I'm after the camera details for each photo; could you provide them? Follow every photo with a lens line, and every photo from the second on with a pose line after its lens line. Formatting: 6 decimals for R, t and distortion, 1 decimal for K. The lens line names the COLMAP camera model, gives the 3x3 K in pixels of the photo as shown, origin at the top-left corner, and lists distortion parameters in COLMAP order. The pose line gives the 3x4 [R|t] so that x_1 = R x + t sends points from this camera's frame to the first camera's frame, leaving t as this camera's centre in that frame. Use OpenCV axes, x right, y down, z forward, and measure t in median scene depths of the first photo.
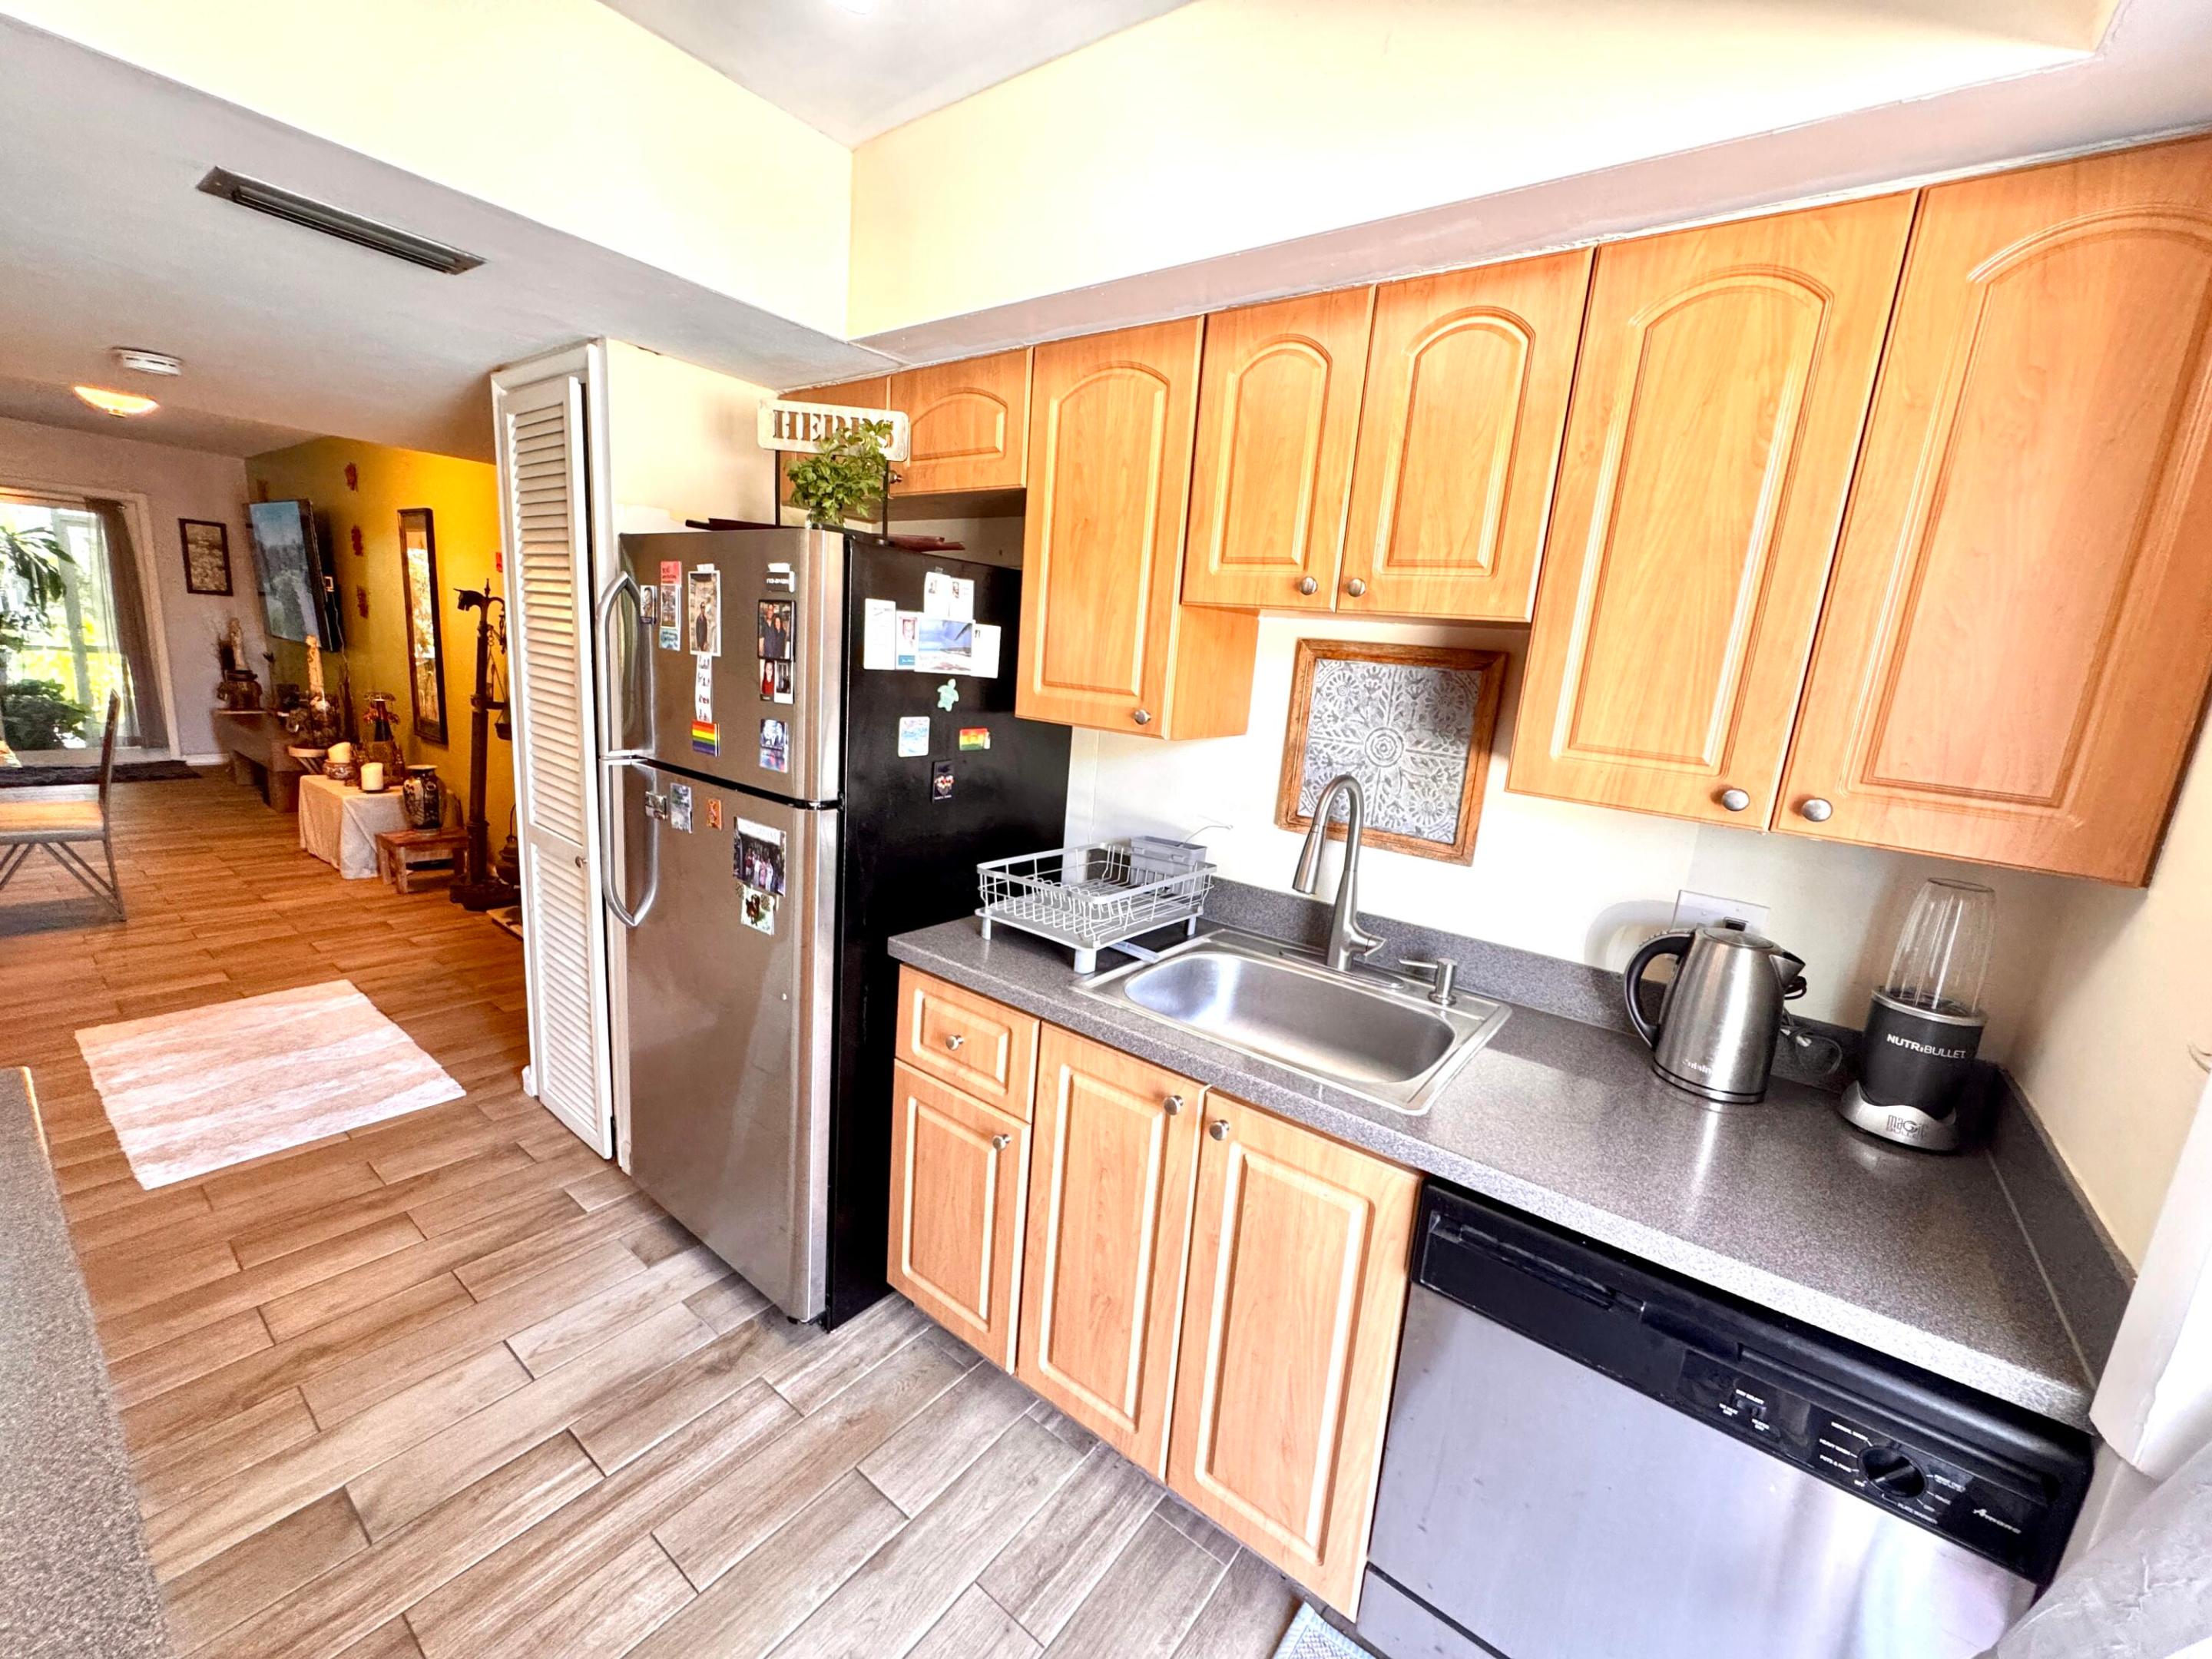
lens RADIAL K [[884.5, 0, 1104.2], [0, 884.5, 826.7], [0, 0, 1]] dist [-0.002379, 0.000168]
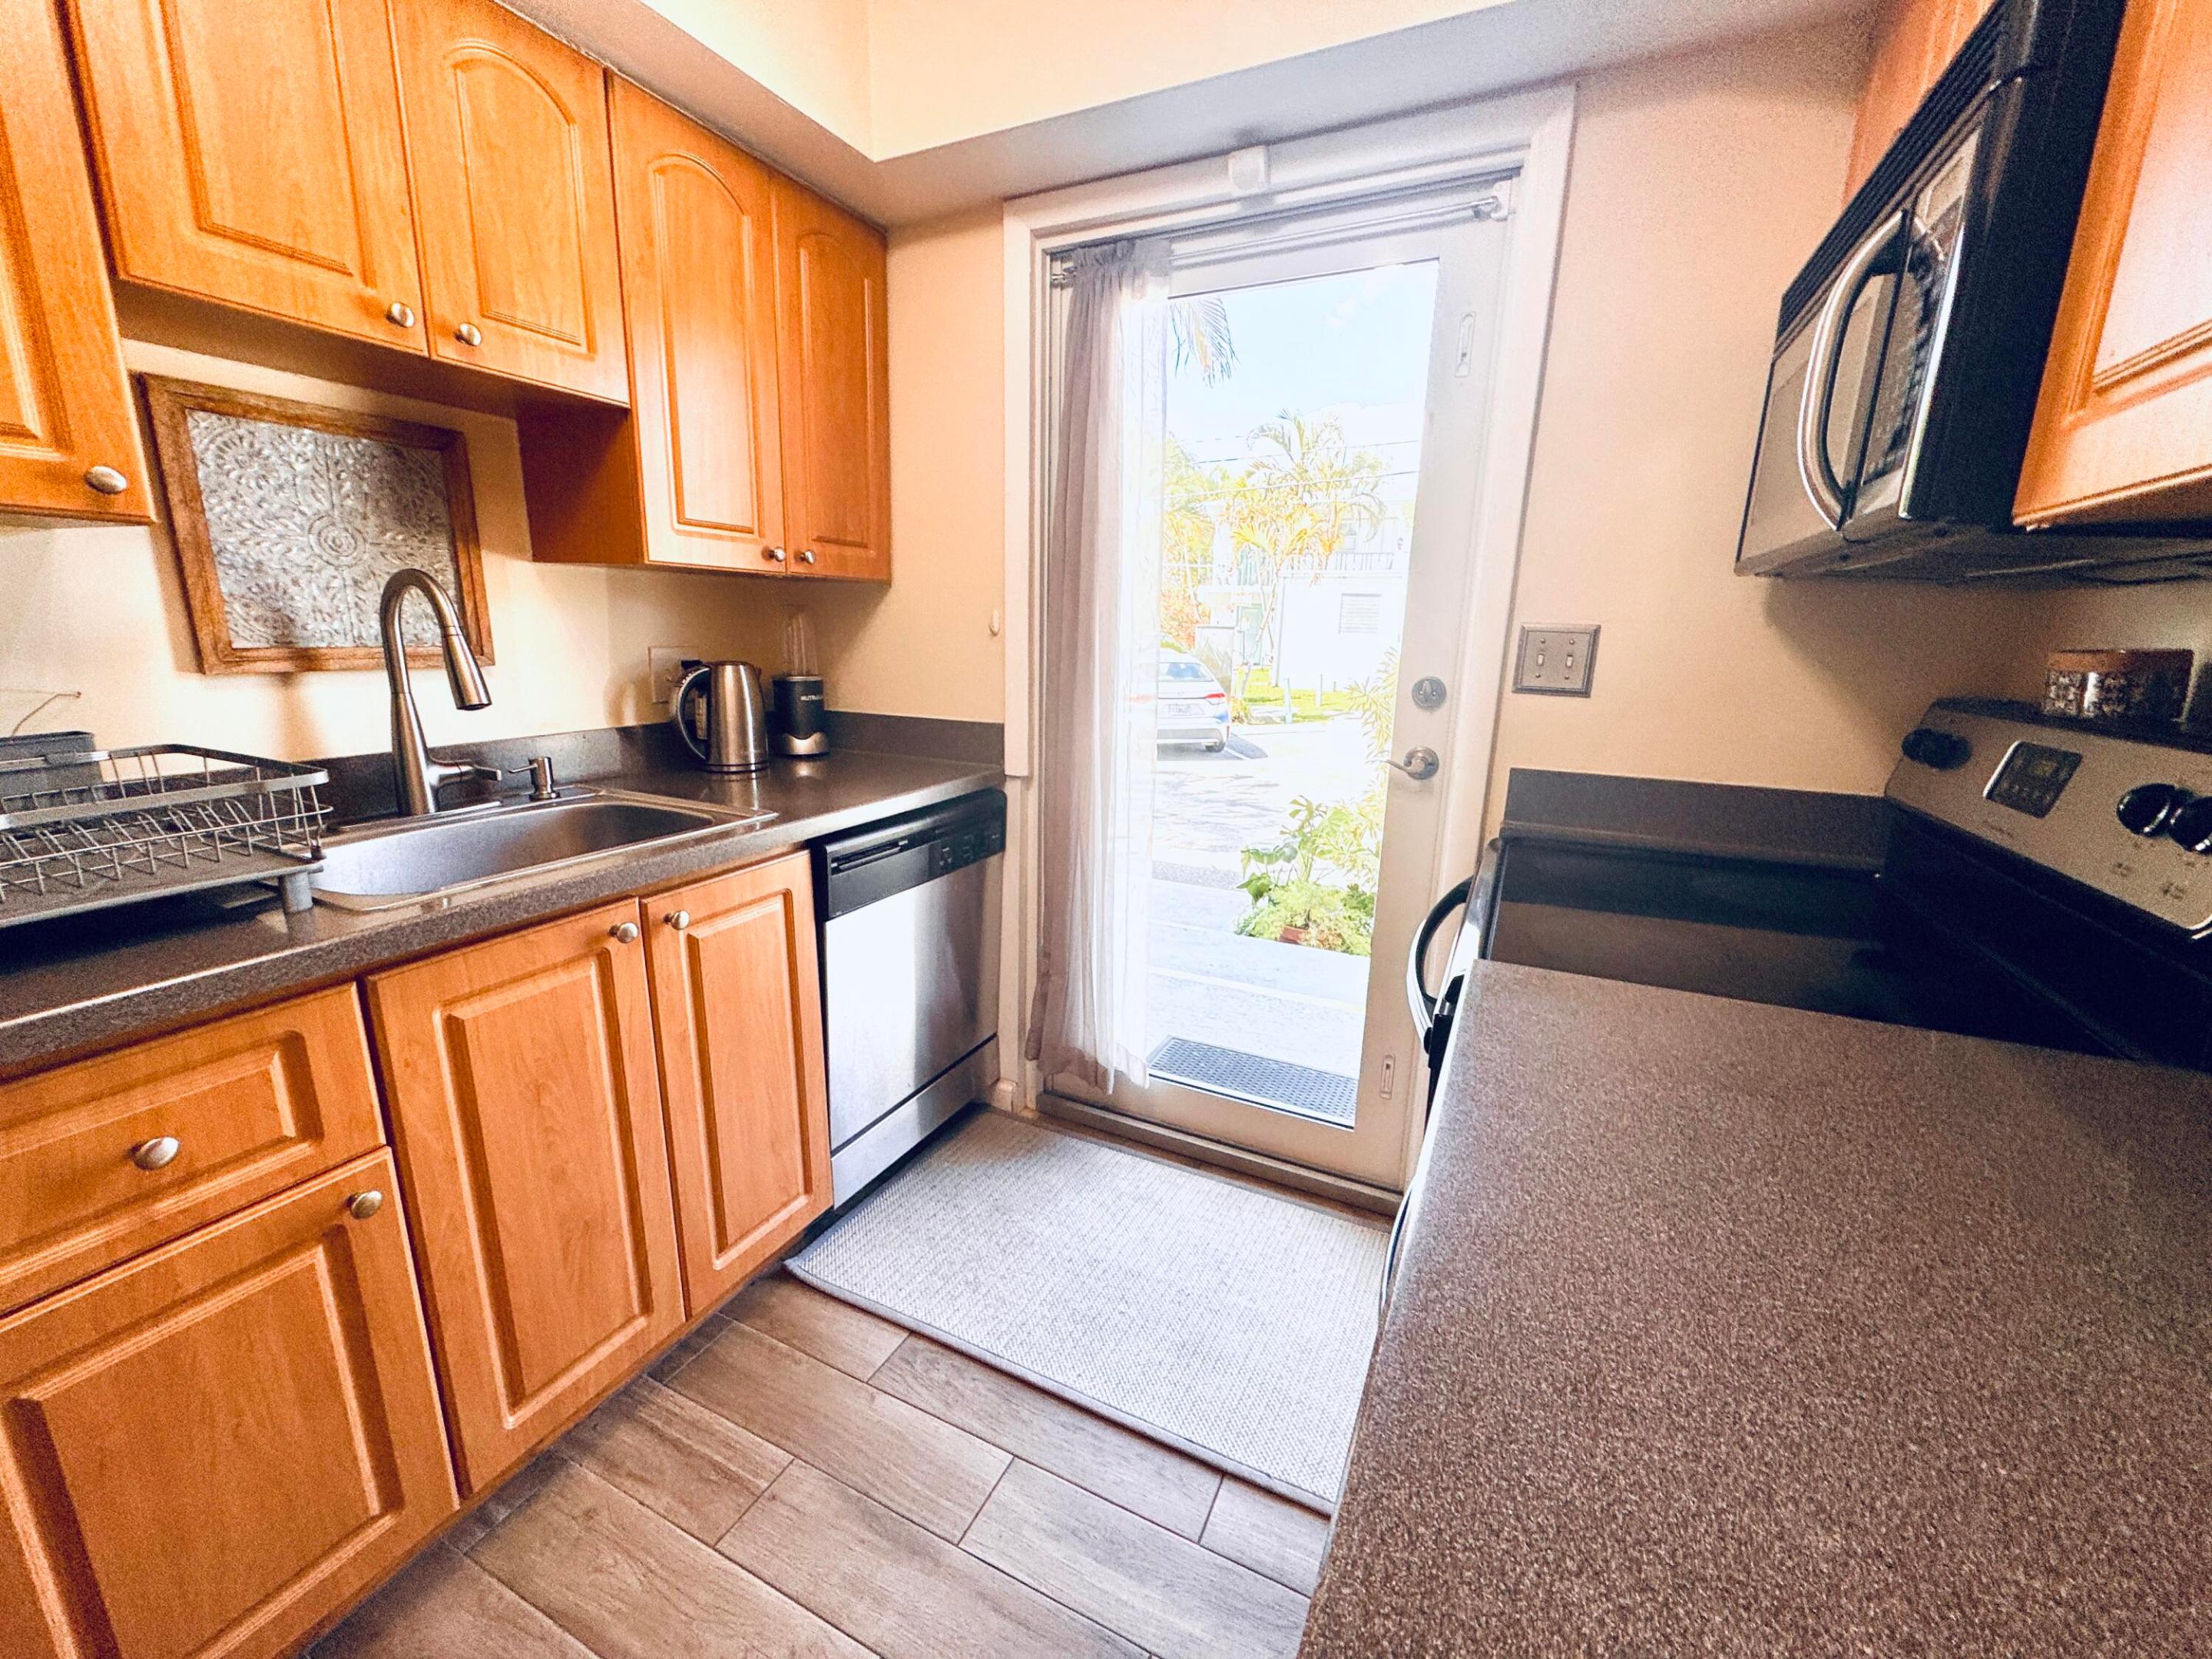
lens RADIAL K [[882.0, 0, 1104.8], [0, 882.0, 827.2], [0, 0, 1]] dist [-0.001062, 0.000131]
pose [[-0.198311, -0.300227, 0.933026, -0.634657], [0.158127, 0.929662, 0.332754, -0.004950], [-0.967299, 0.213526, -0.136888, 0.482083]]
